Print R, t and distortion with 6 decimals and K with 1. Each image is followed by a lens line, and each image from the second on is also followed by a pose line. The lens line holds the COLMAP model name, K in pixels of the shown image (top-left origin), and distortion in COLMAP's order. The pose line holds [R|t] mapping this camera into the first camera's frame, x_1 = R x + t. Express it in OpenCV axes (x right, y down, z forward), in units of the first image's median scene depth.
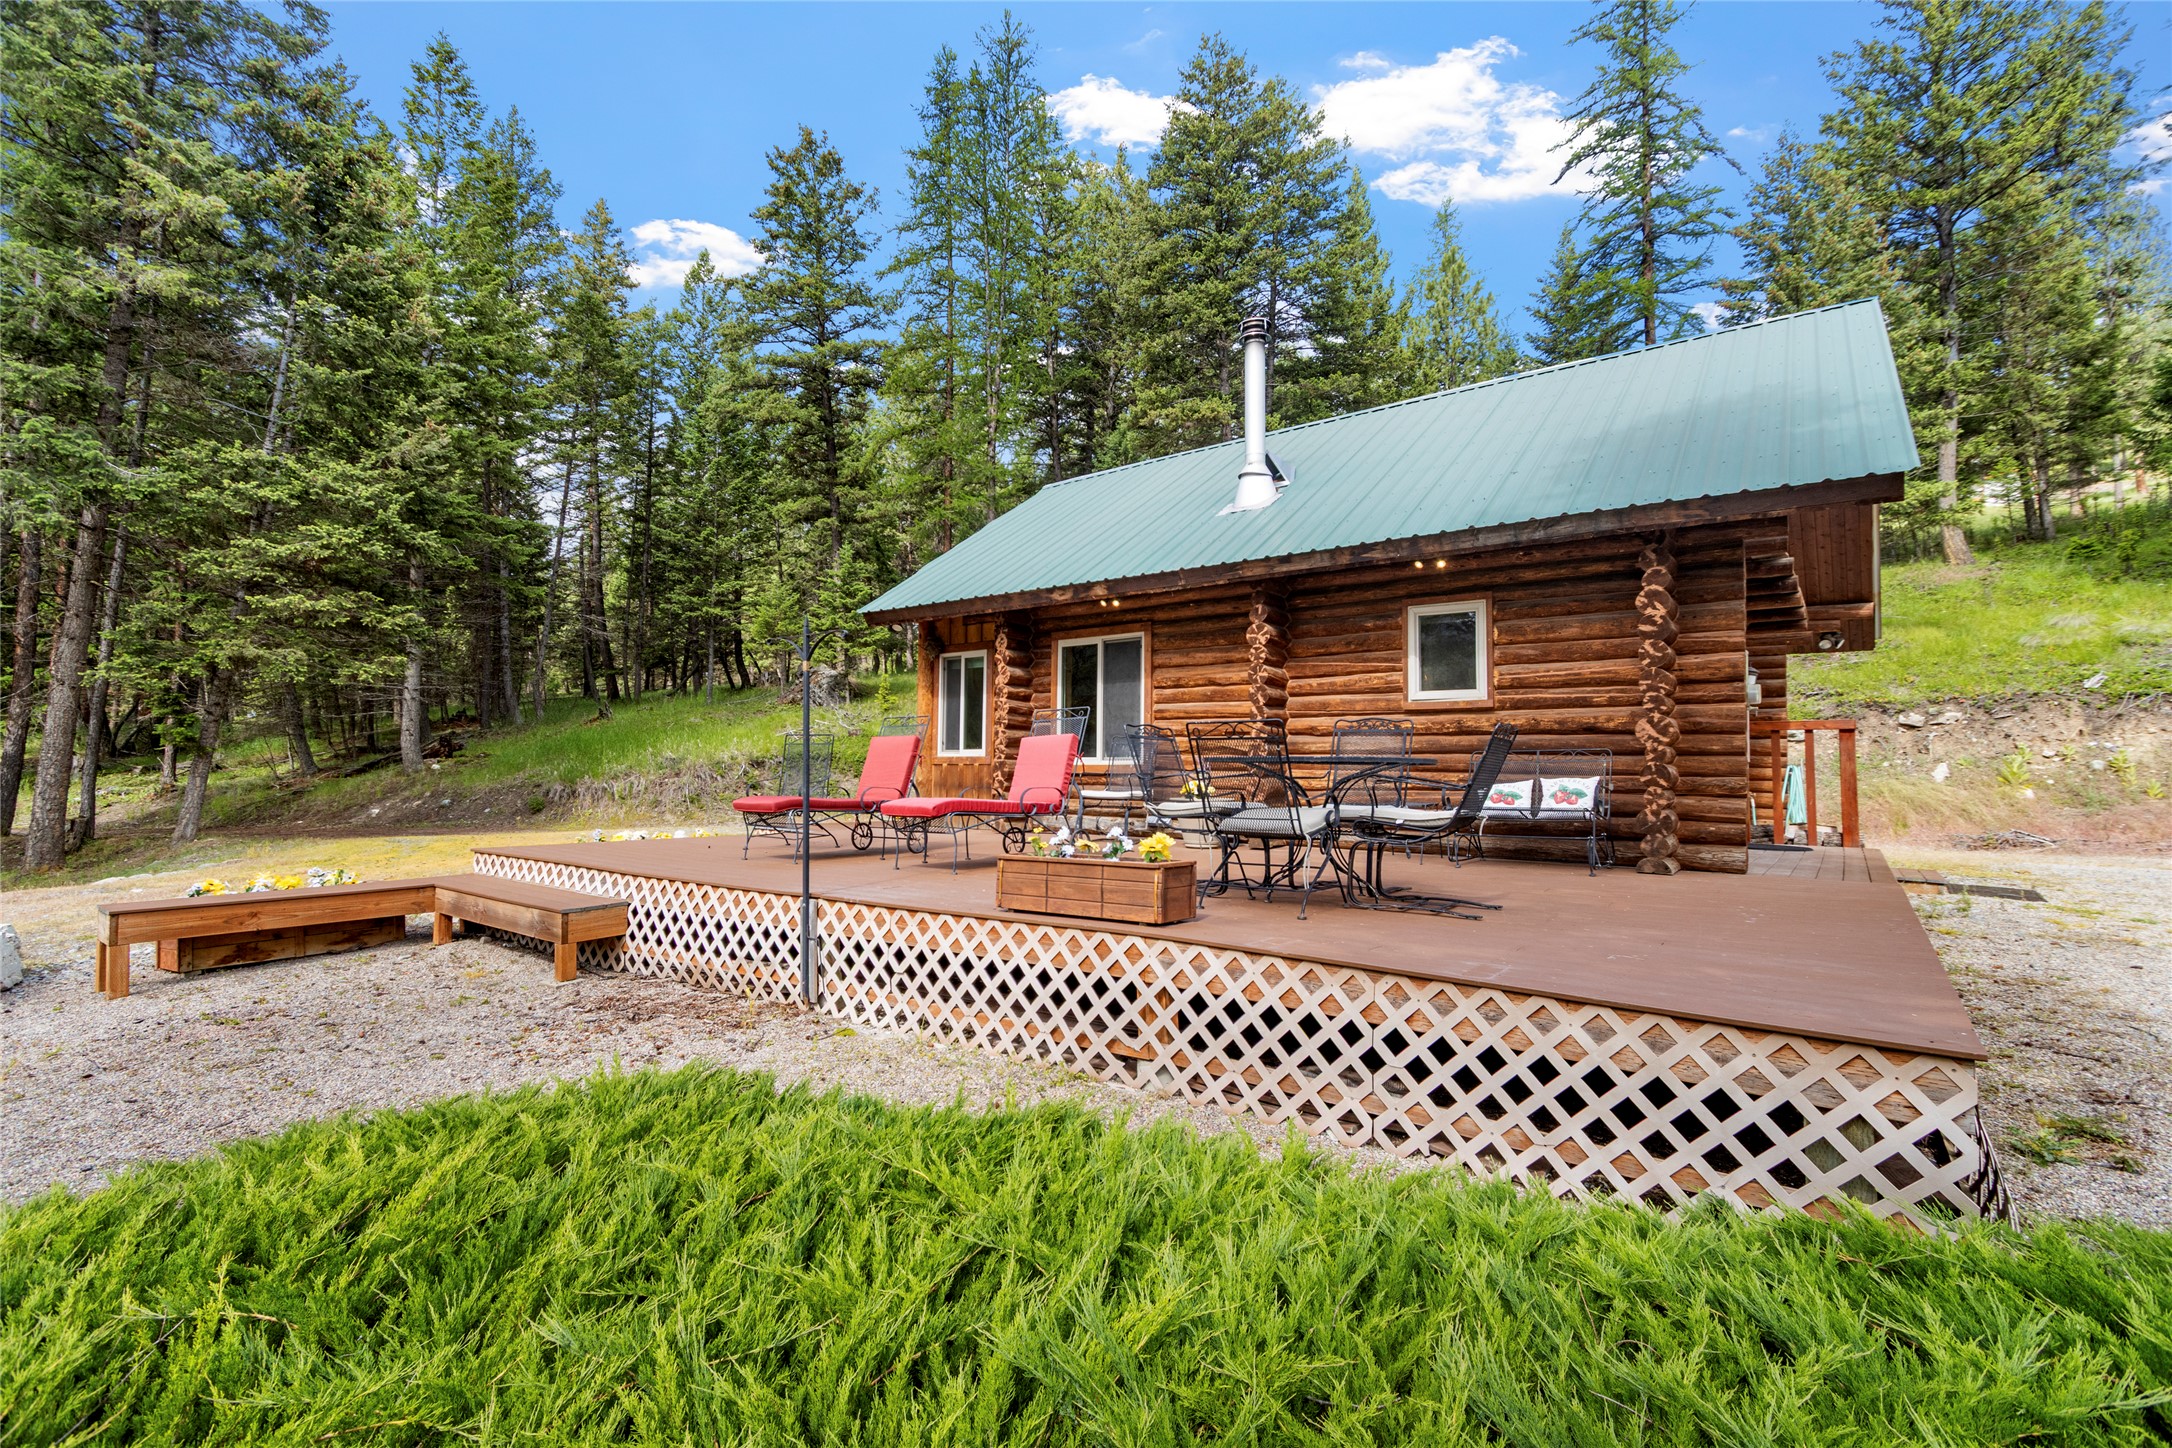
lens RADIAL K [[1001.2, 0, 1078.4], [0, 1001.2, 738.4], [0, 0, 1]] dist [0.003315, 0.000058]
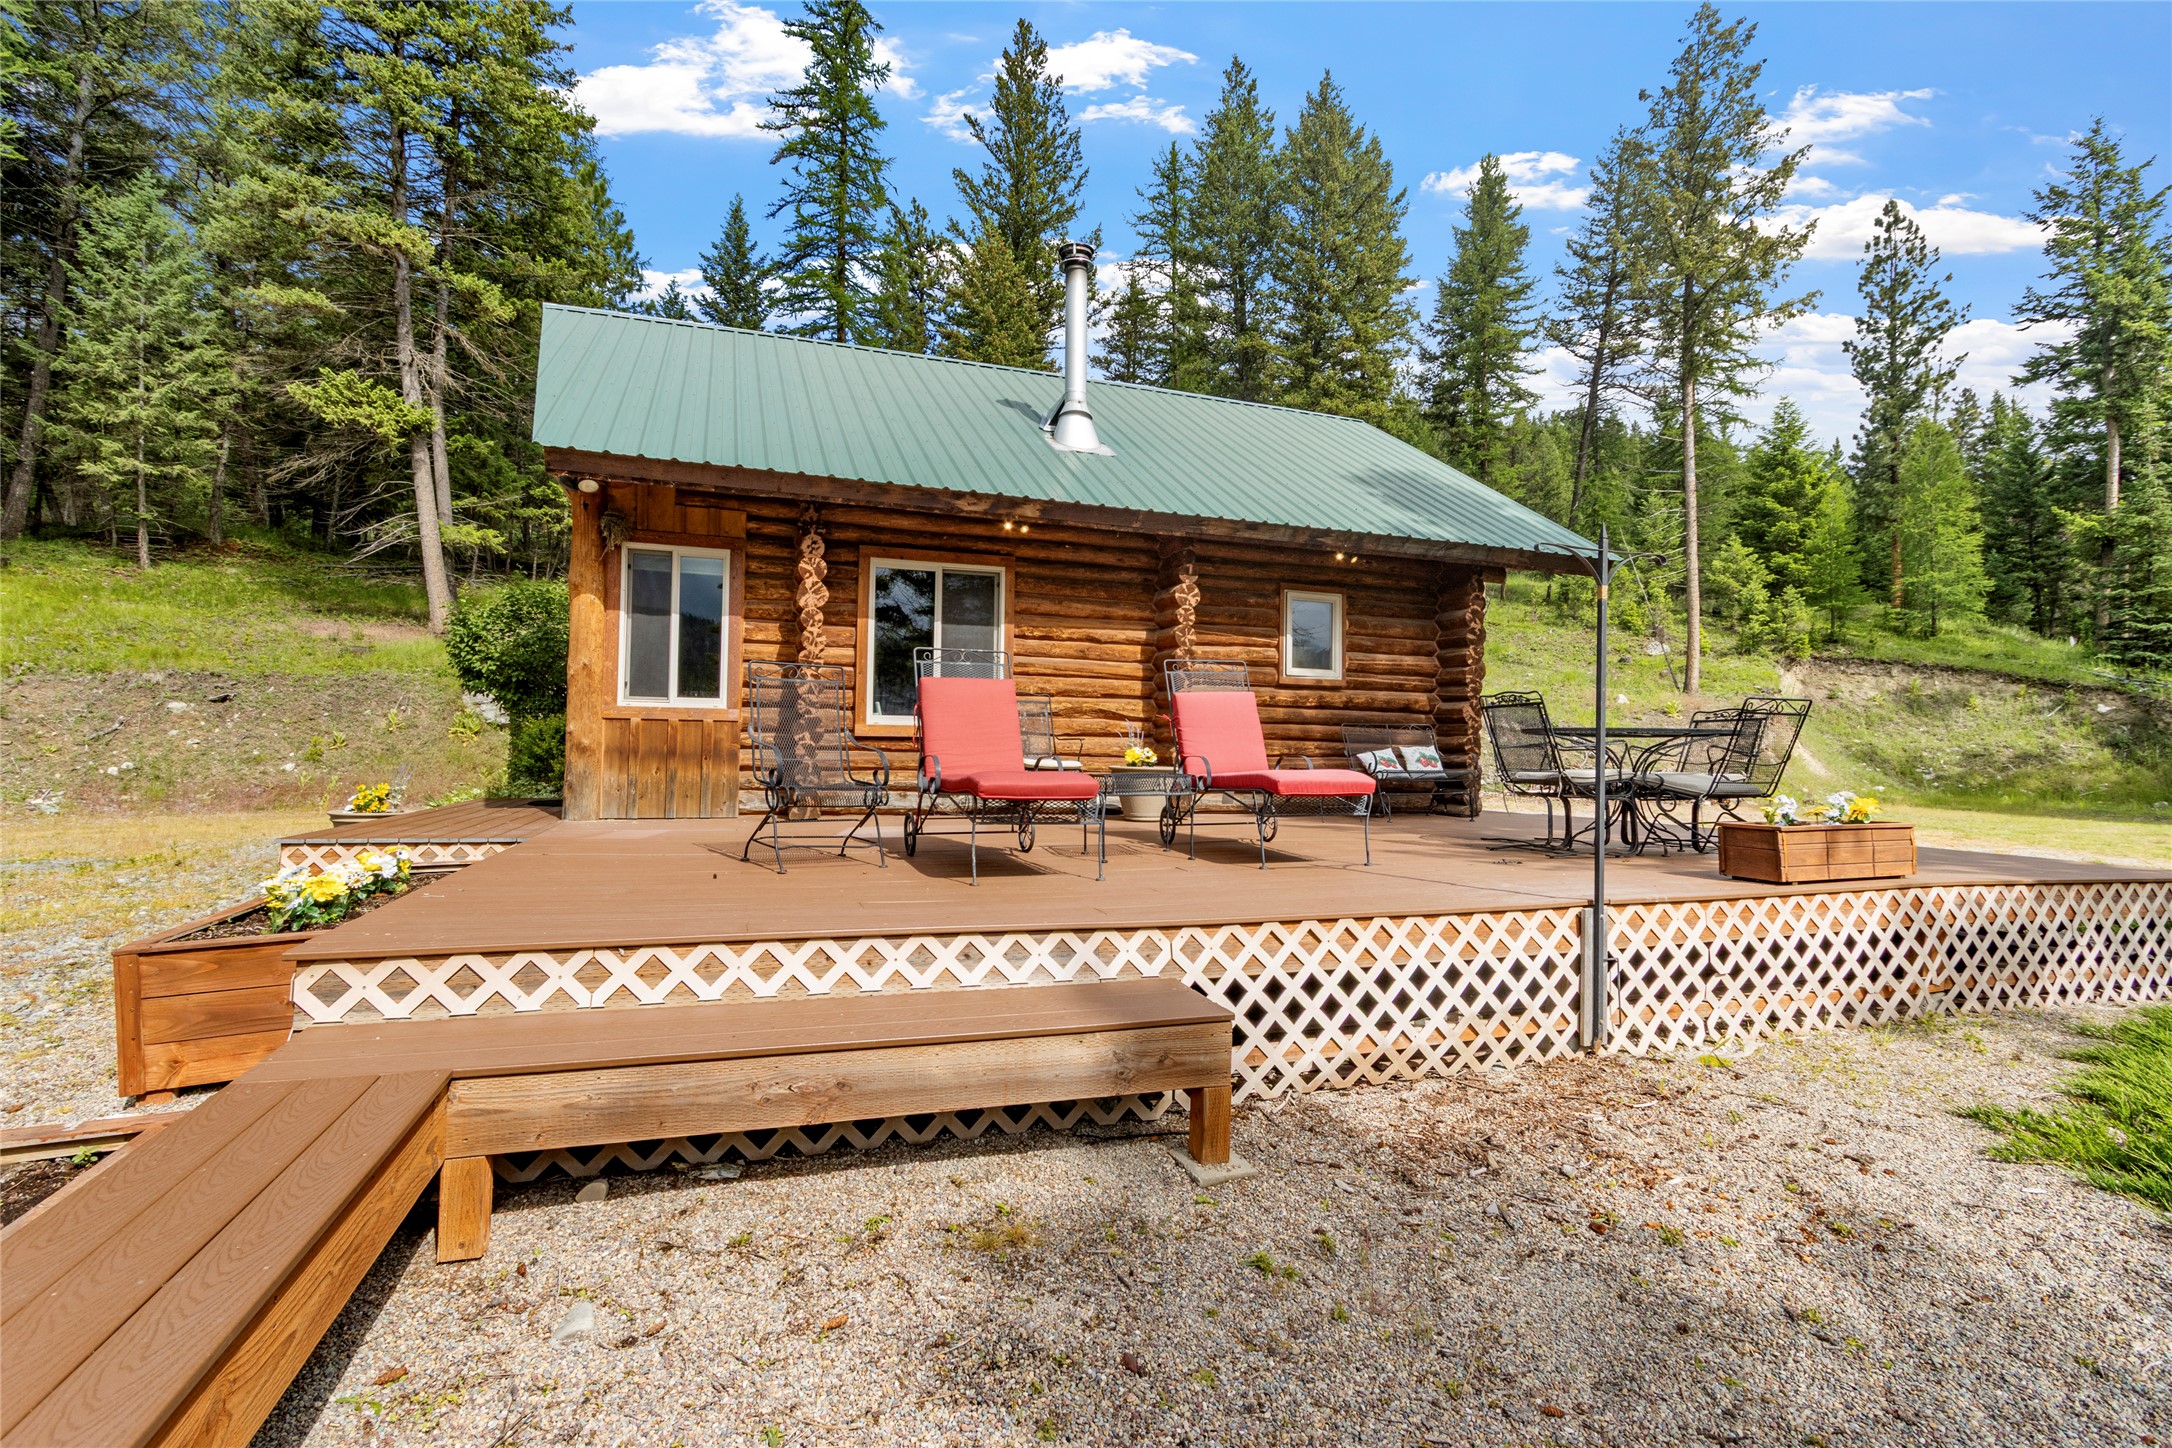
lens RADIAL K [[1001.2, 0, 1092.6], [0, 1001.2, 711.3], [0, 0, 1]] dist [0.003315, 0.000058]
pose [[0.538714, 0.033227, 0.841833, -0.510921], [-0.040416, 0.999091, -0.013570, 0.018050], [-0.841519, -0.026713, 0.539567, 0.423398]]
